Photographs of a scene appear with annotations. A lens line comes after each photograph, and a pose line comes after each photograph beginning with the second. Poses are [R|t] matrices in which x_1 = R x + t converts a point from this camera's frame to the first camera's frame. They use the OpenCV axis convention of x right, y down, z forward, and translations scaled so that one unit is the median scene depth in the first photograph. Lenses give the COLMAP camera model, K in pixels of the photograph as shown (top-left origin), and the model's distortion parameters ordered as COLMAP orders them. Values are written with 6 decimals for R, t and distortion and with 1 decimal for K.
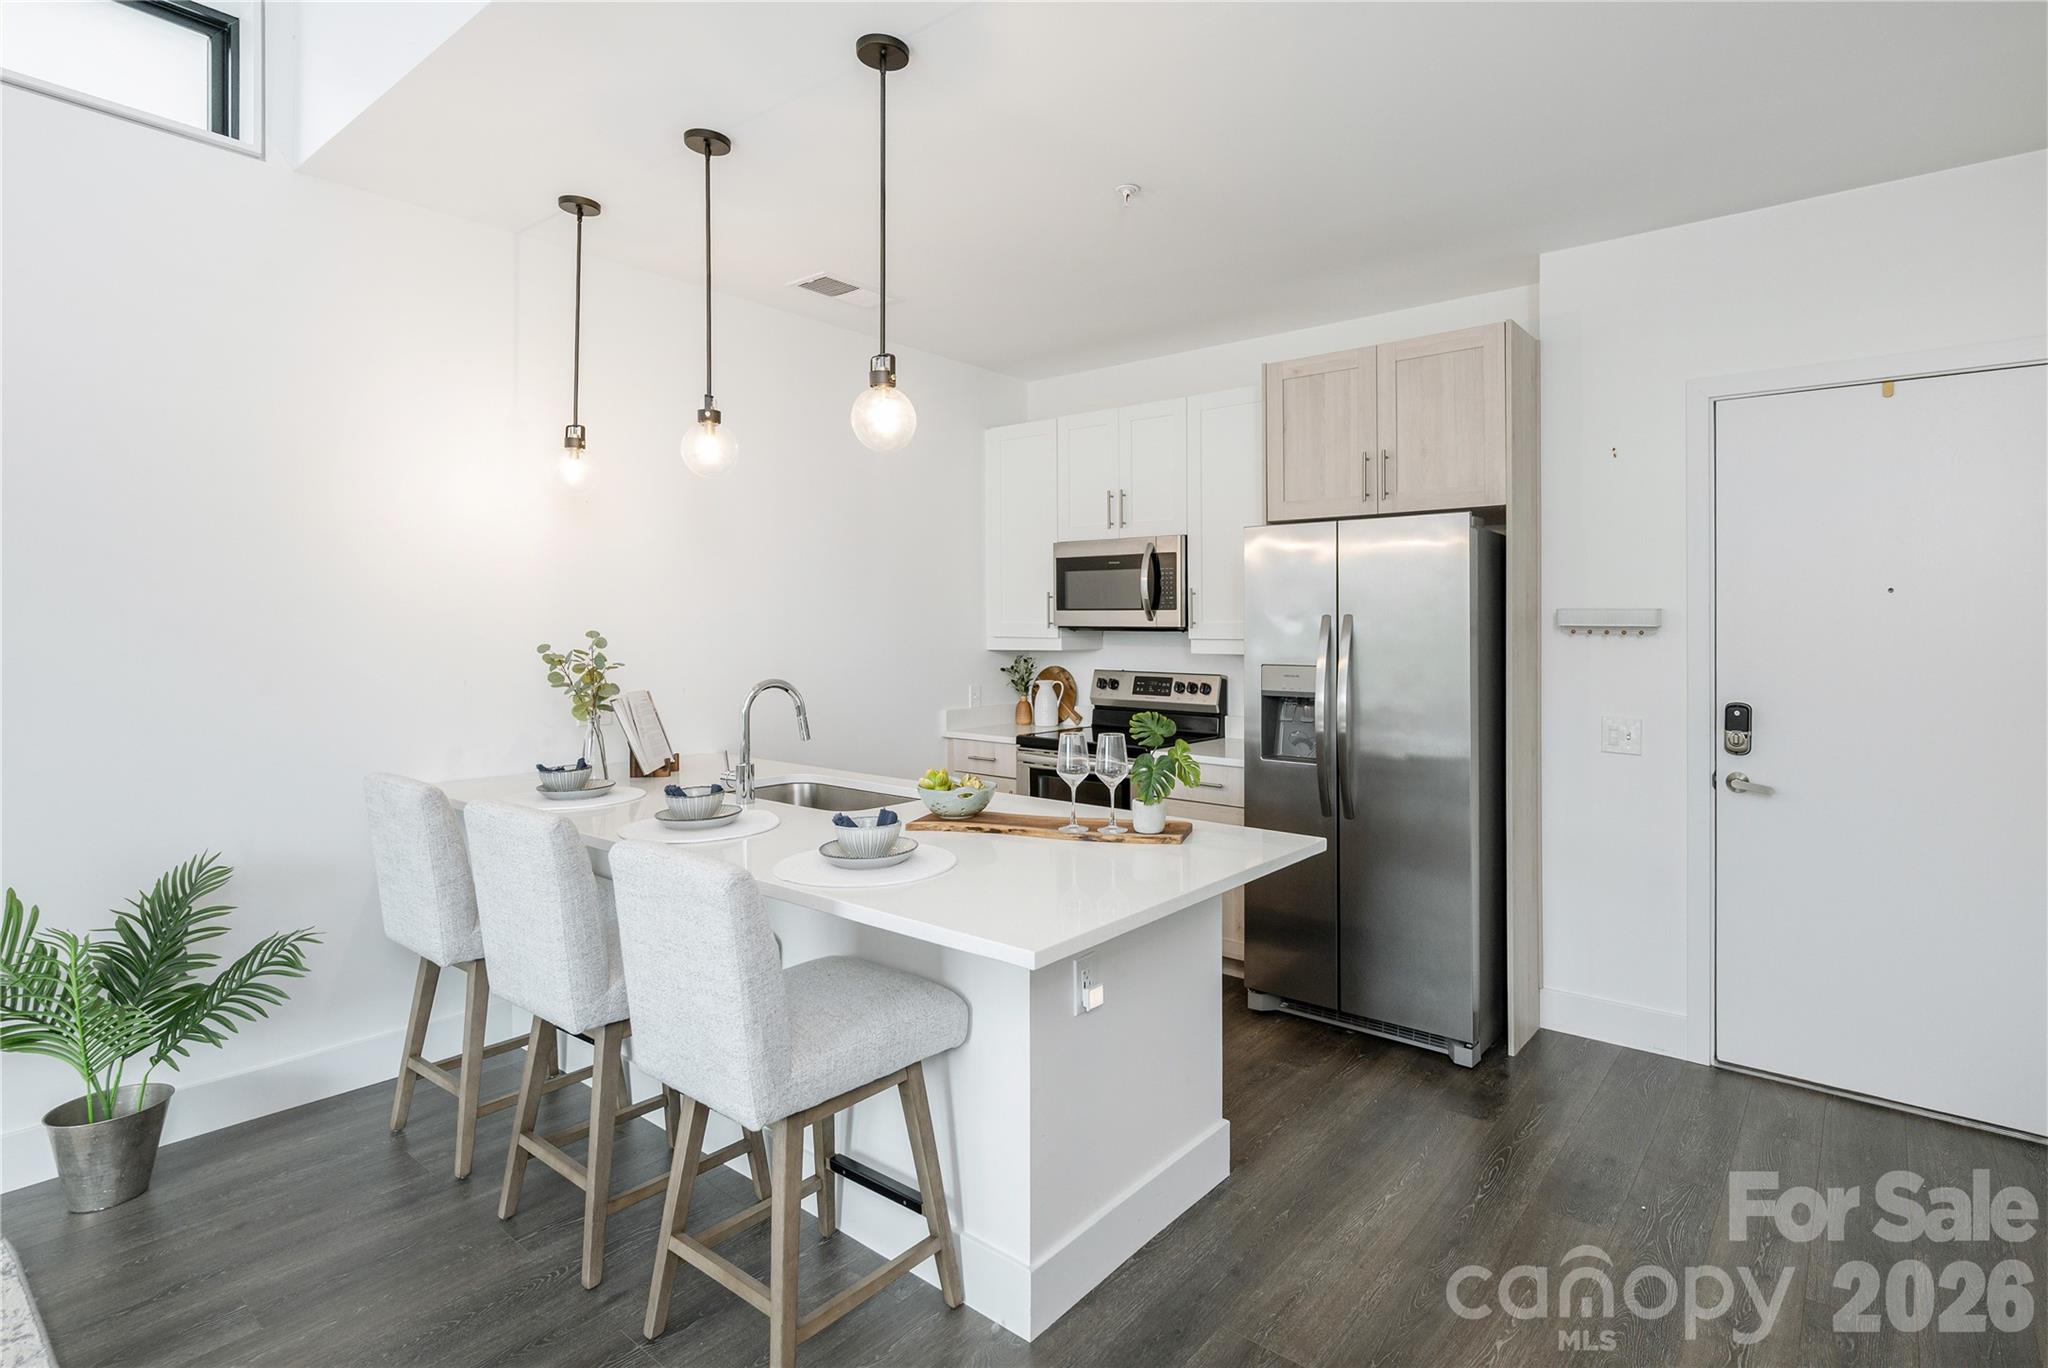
lens RADIAL K [[984.0, 0, 1065.7], [0, 984.0, 631.6], [0, 0, 1]] dist [-0.000678, -0.002722]
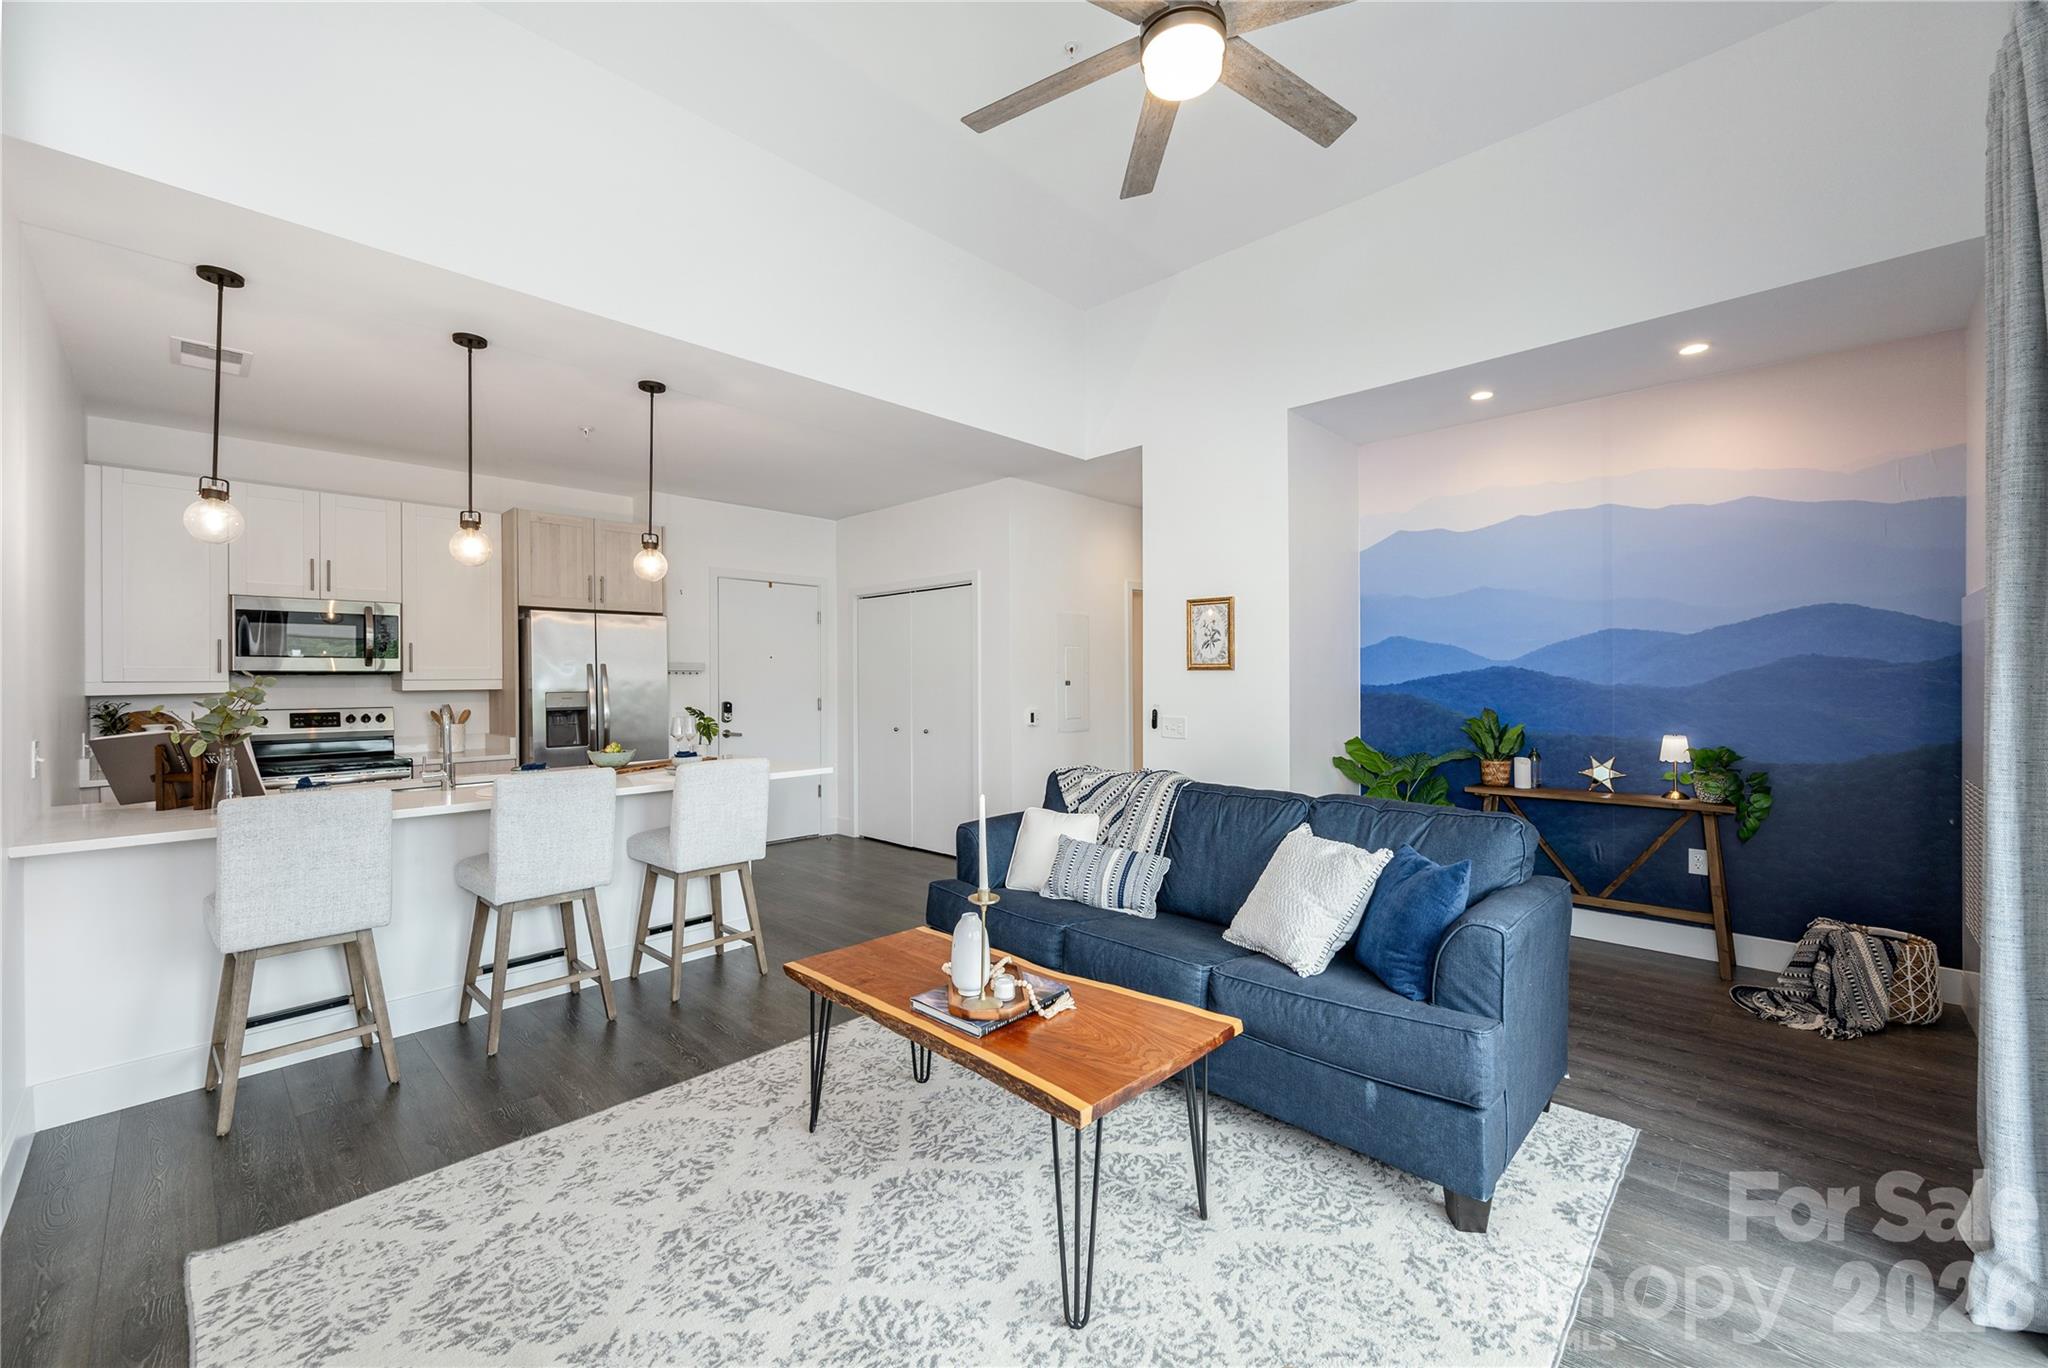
lens RADIAL K [[814.7, 0, 1022.4], [0, 814.7, 678.5], [0, 0, 1]] dist [0.004762, -0.000956]
pose [[0.100056, -0.008984, 0.994941, -1.172748], [0.006667, 0.999943, 0.008359, 0.002259], [-0.994959, 0.005797, 0.100110, 0.045246]]
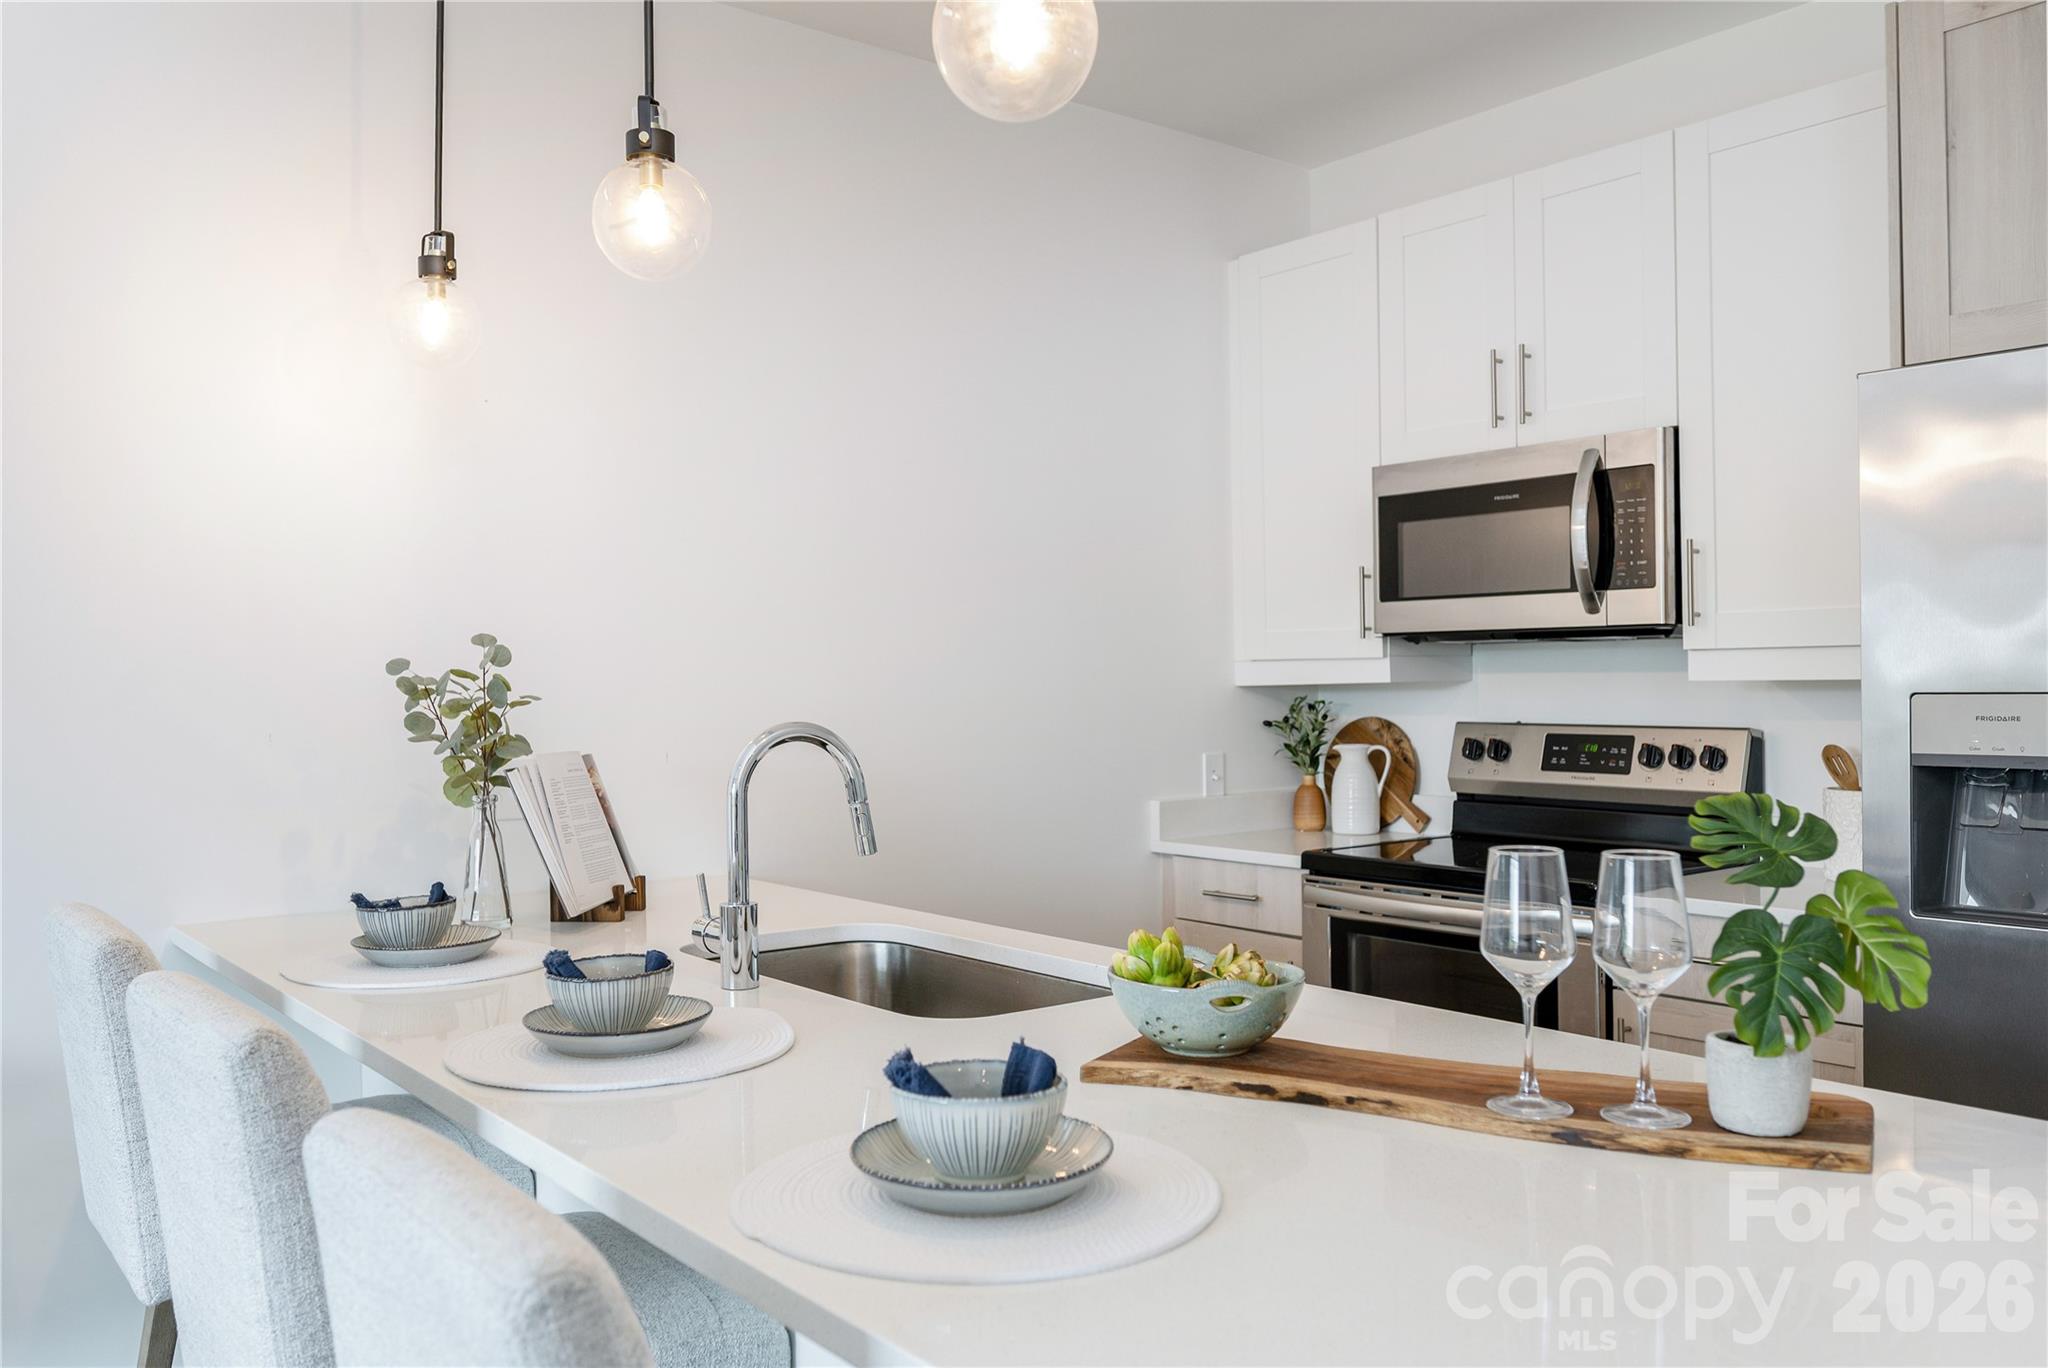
lens RADIAL K [[1508.0, 0, 962.5], [0, 1508.0, 686.6], [0, 0, 1]] dist [0.004260, -0.001775]
pose [[0.970767, -0.009706, -0.239826, -0.044867], [0.009063, 0.999952, -0.003783, 0.031610], [0.239851, 0.001499, 0.970808, 0.291567]]
